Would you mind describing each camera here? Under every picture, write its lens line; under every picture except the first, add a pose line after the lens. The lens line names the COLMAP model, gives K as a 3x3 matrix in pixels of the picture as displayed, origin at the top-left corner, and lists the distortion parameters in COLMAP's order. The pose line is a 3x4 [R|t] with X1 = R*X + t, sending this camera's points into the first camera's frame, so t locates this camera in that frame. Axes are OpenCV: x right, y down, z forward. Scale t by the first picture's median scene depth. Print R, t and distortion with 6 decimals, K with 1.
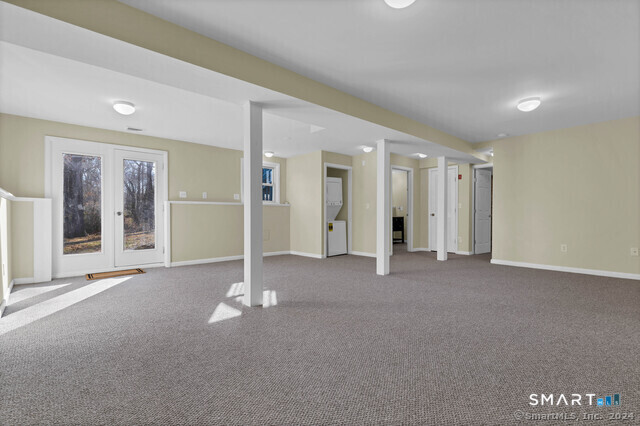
lens RADIAL K [[299.3, 0, 321.3], [0, 299.3, 212.2], [0, 0, 1]] dist [0.004538, 0.000054]
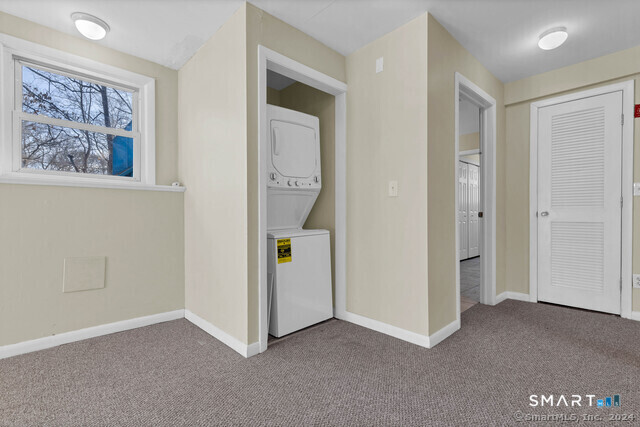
lens RADIAL K [[299.3, 0, 319.9], [0, 299.3, 212.9], [0, 0, 1]] dist [0.004538, 0.000054]
pose [[0.999994, -0.002933, -0.001992, 0.070476], [0.002930, 0.999994, -0.001616, 0.007938], [0.001997, 0.001610, 0.999997, 0.628794]]
